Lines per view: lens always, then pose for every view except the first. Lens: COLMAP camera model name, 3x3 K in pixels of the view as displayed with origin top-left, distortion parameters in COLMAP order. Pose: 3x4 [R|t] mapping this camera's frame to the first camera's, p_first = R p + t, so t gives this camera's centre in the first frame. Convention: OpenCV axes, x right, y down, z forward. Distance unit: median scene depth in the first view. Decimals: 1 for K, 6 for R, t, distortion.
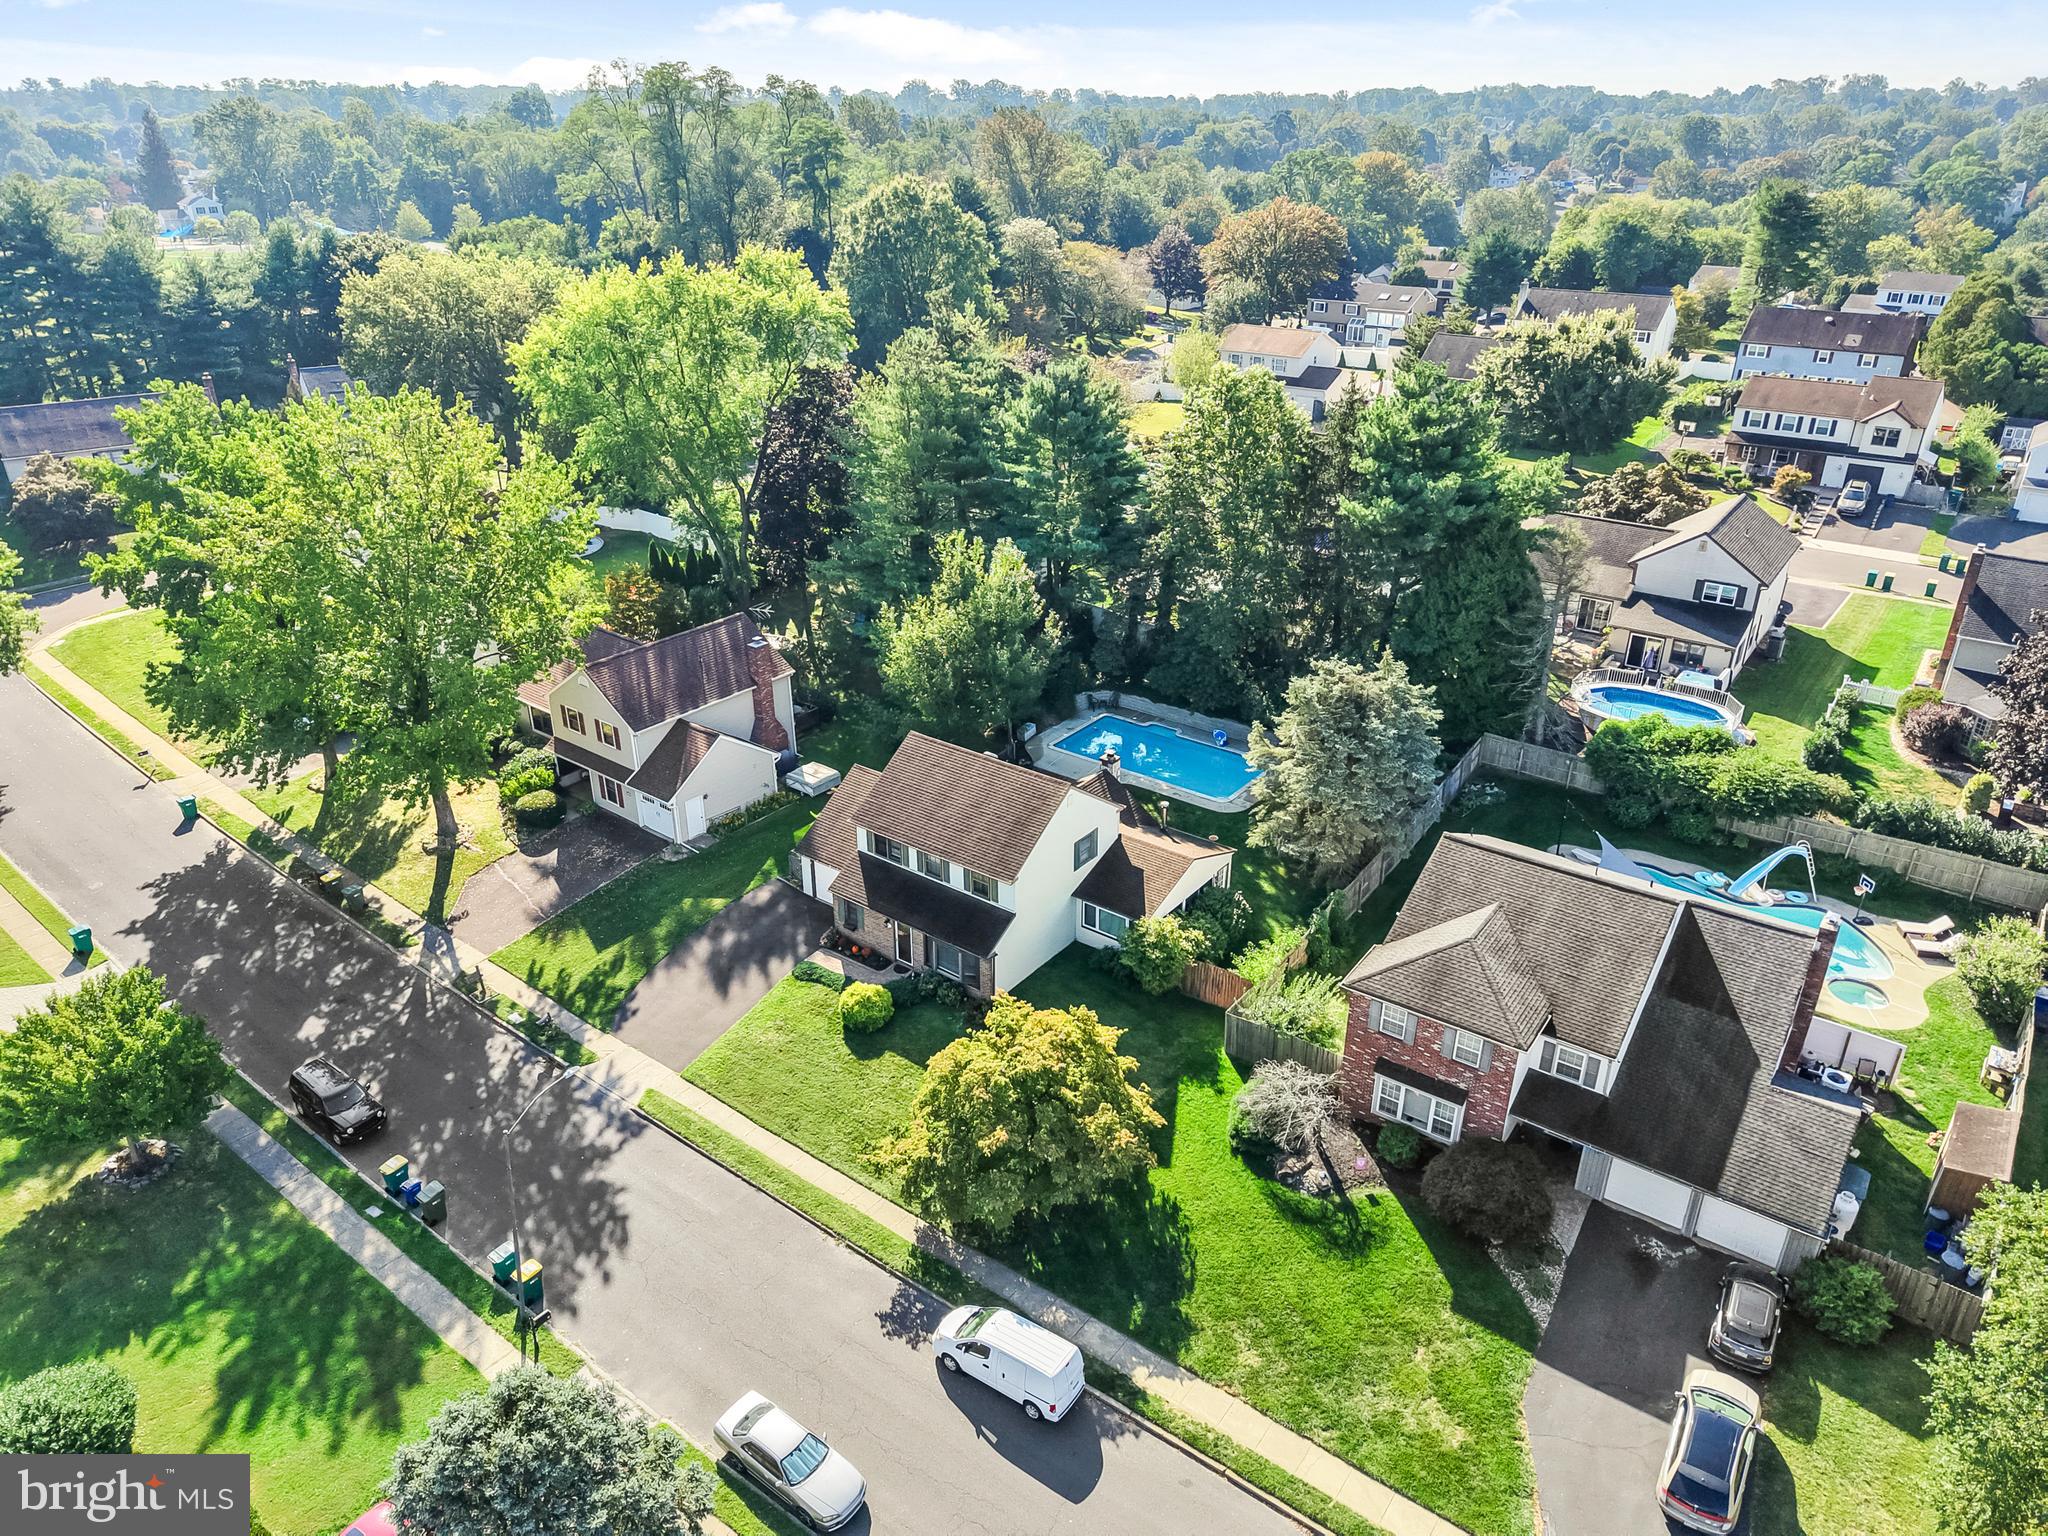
lens RADIAL K [[1321.7, 0, 1013.1], [0, 1321.7, 773.6], [0, 0, 1]] dist [0.074641, -0.115184]
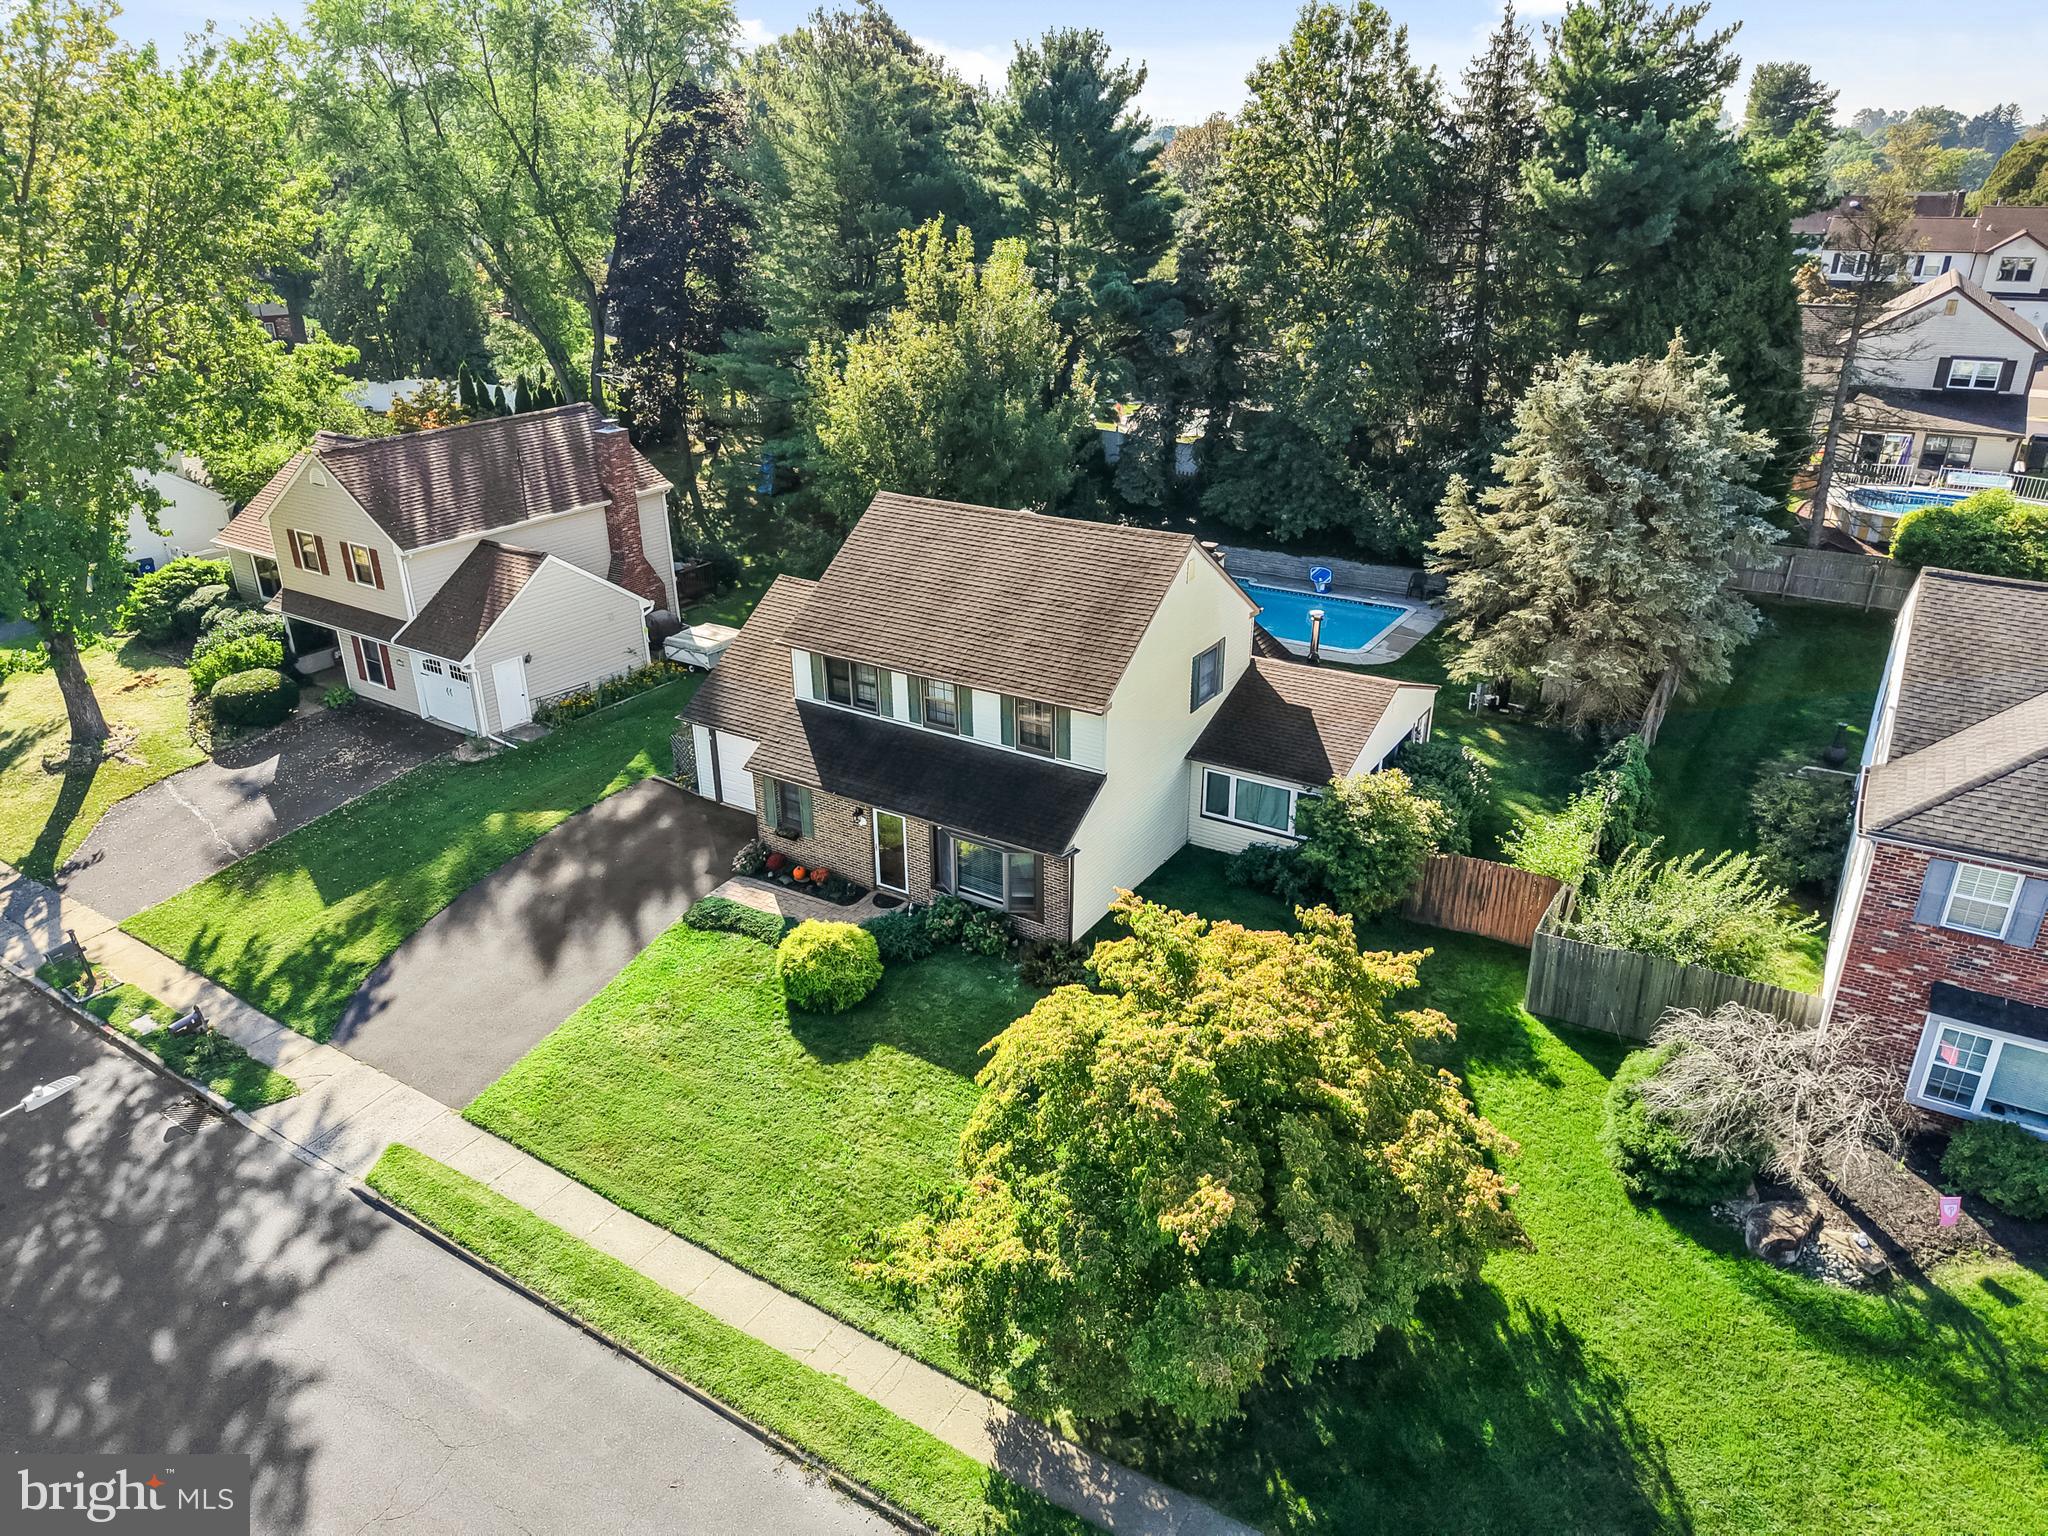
lens RADIAL K [[1369.9, 0, 1012.4], [0, 1369.9, 764.2], [0, 0, 1]] dist [0.011066, 0.001331]
pose [[0.996648, -0.039955, 0.071383, -0.069338], [0.042524, 0.998488, -0.034832, 0.110799], [-0.069883, 0.037750, 0.996841, 0.424719]]
